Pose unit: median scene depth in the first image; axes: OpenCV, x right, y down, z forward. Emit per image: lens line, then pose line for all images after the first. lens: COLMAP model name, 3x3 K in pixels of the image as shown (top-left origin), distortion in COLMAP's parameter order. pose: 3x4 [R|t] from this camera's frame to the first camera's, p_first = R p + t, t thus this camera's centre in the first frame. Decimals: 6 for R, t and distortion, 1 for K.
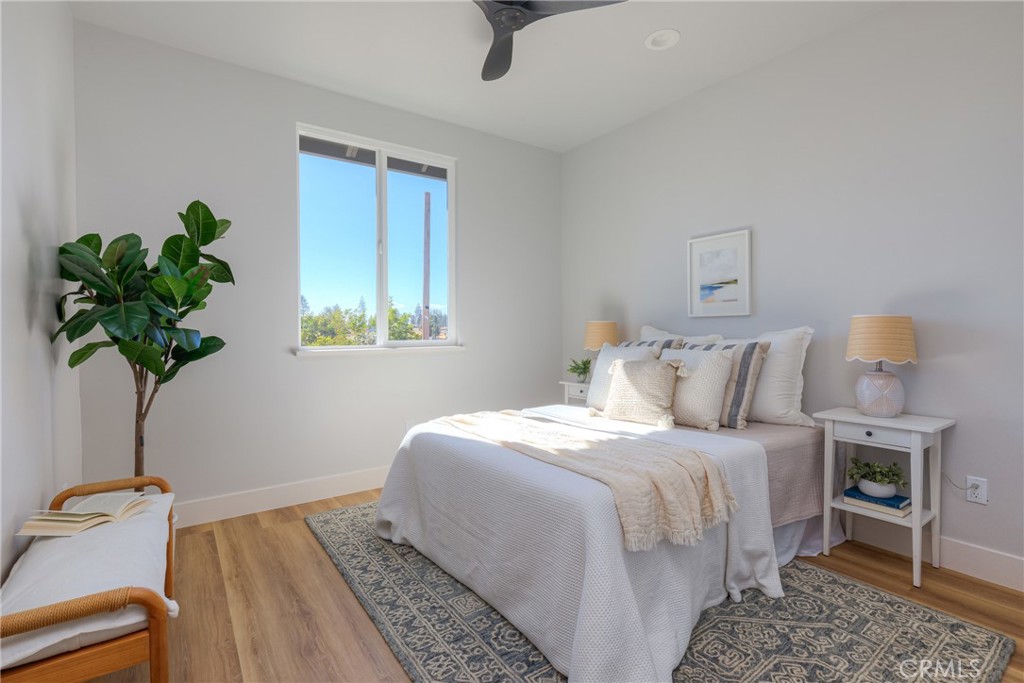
lens RADIAL K [[470.2, 0, 517.4], [0, 470.2, 334.4], [0, 0, 1]] dist [-0.004633, -0.000432]
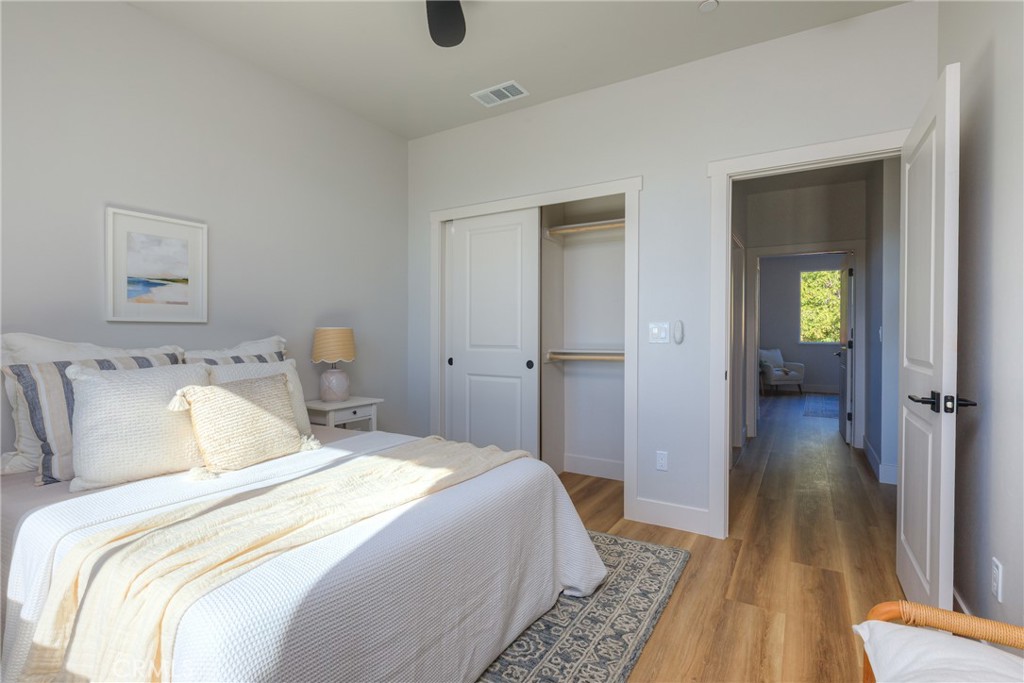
lens RADIAL K [[470.2, 0, 518.3], [0, 470.2, 340.8], [0, 0, 1]] dist [-0.004633, -0.000432]
pose [[-0.390455, -0.007763, 0.920589, -0.524035], [0.011671, 0.999842, 0.013381, -0.011466], [-0.920548, 0.015969, -0.390303, 0.785610]]
